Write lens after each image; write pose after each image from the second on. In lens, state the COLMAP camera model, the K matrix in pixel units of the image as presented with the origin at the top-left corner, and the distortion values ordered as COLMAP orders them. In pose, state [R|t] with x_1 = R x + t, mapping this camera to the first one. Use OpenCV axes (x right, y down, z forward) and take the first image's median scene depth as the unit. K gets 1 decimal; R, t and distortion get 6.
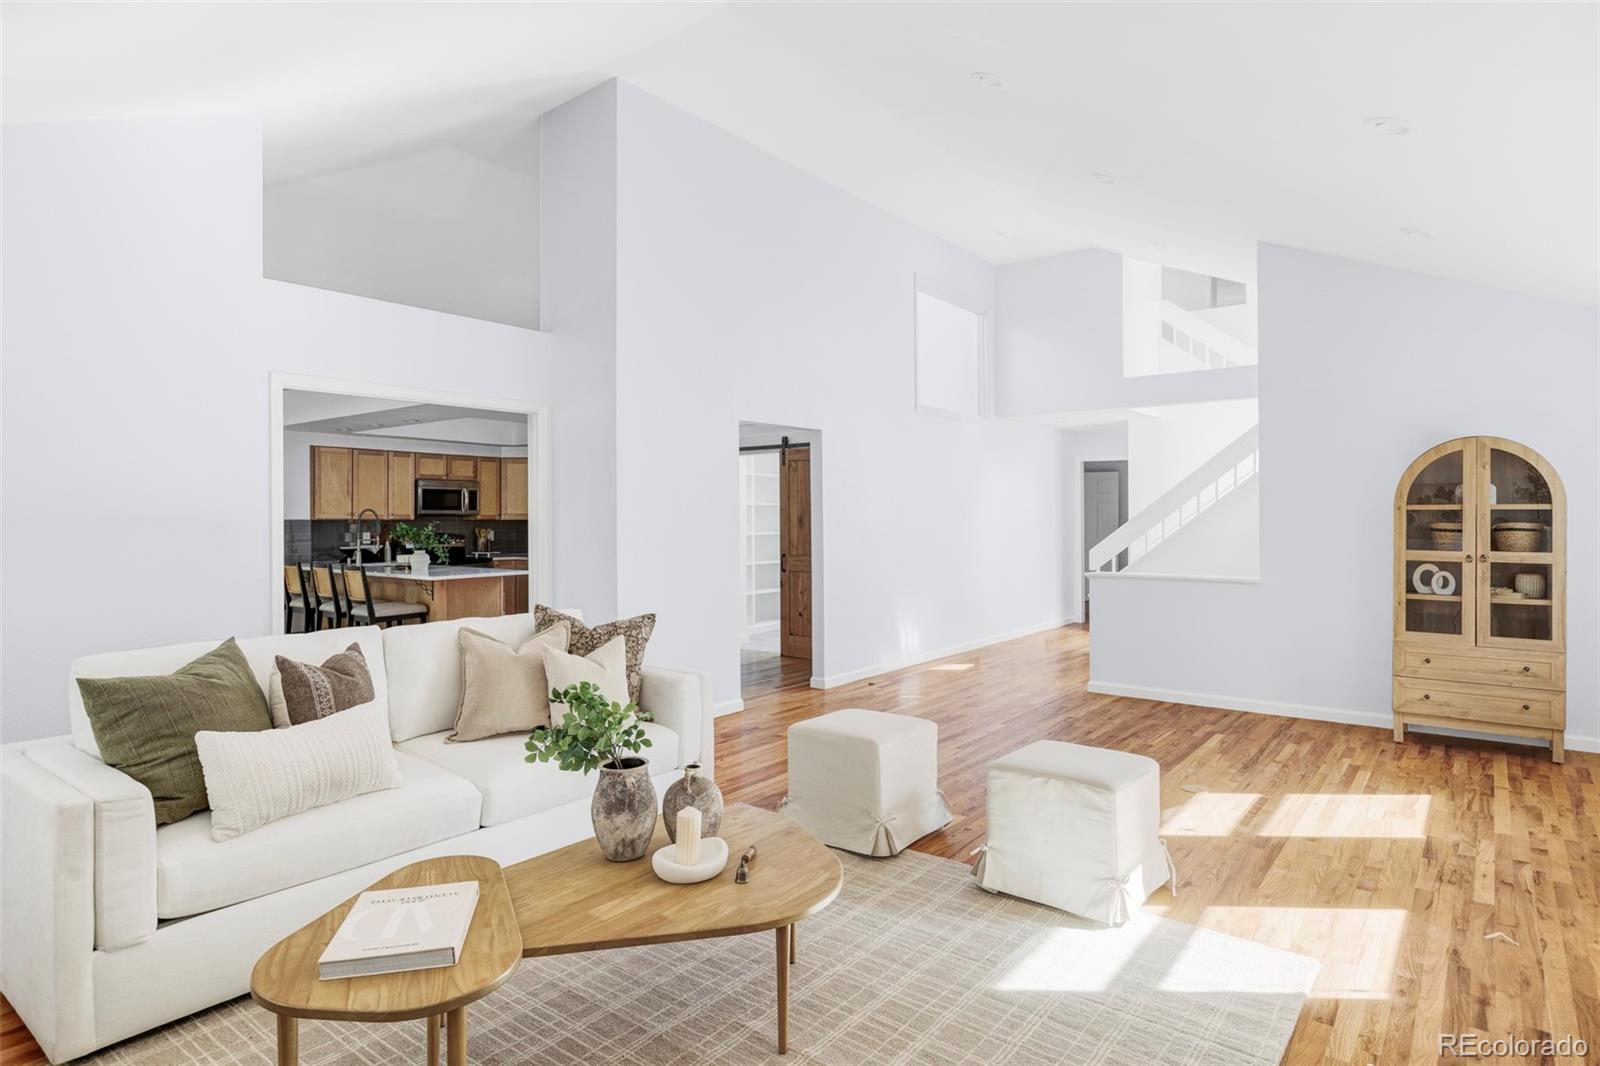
lens RADIAL K [[917.0, 0, 802.1], [0, 917.0, 526.7], [0, 0, 1]] dist [0.000508, 0.000062]
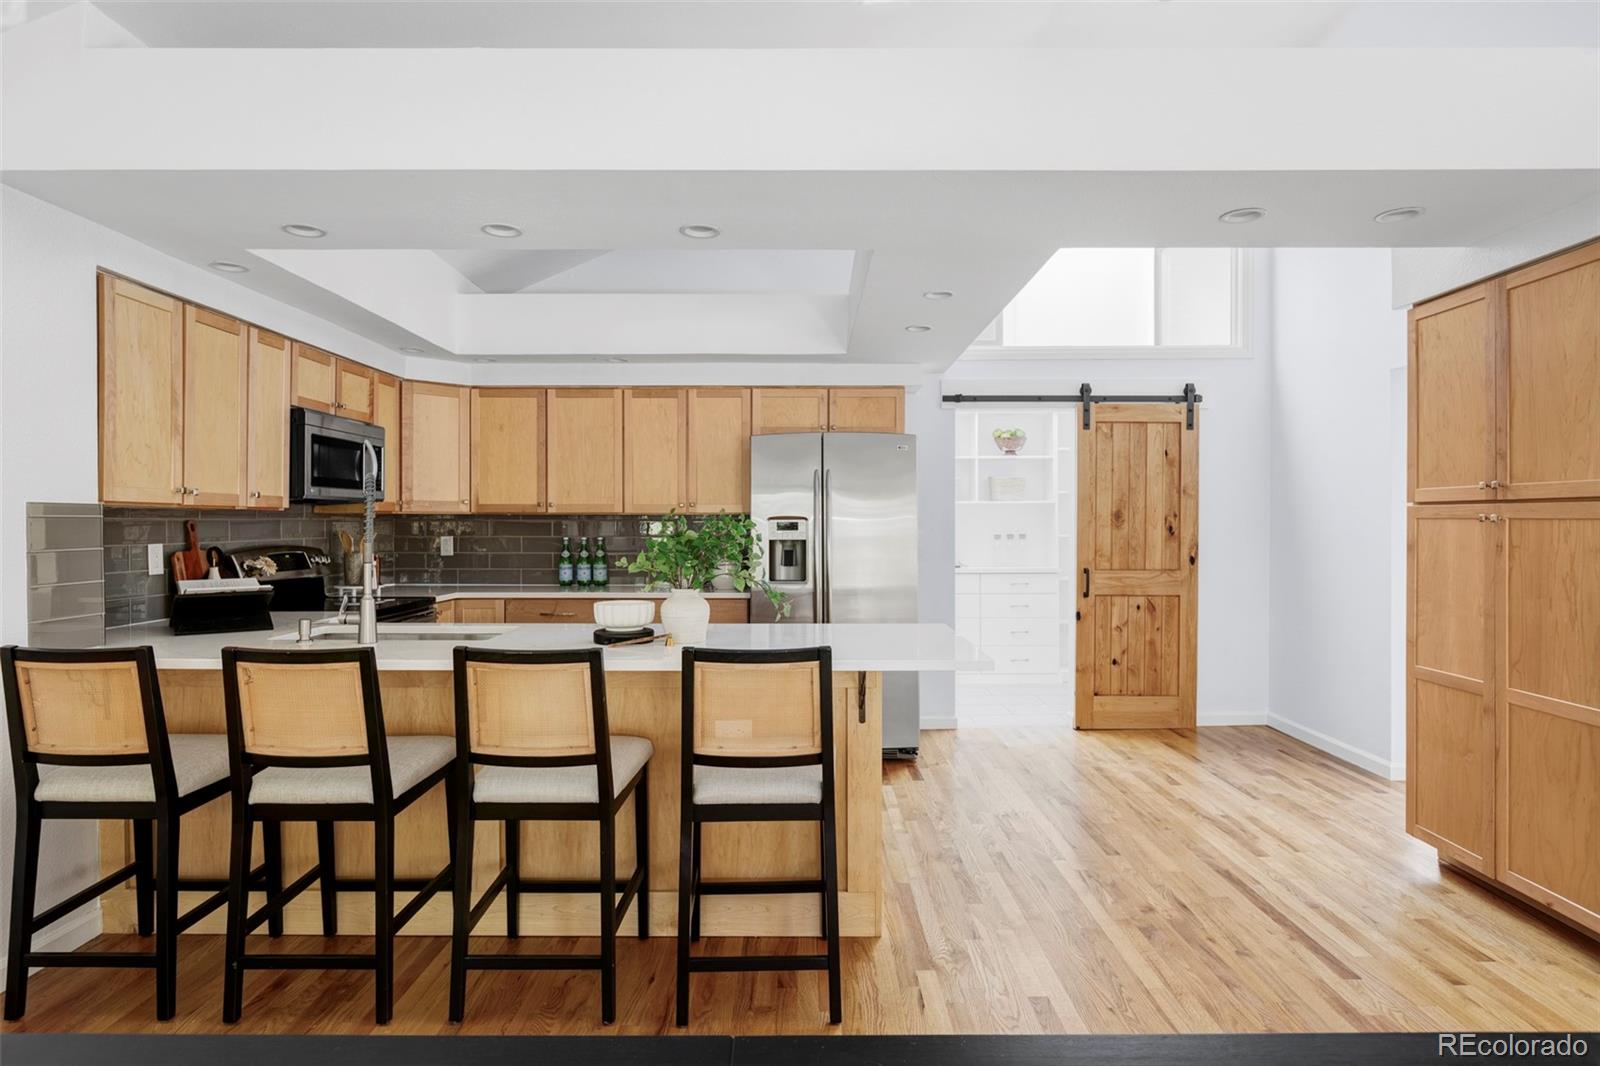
lens RADIAL K [[914.6, 0, 798.5], [0, 914.6, 530.2], [0, 0, 1]] dist [0.000536, 0.000035]
pose [[0.770958, -0.003989, 0.636874, -0.552390], [0.003877, 0.999991, 0.001570, 0.001266], [-0.636875, 0.001259, 0.770966, 0.614371]]
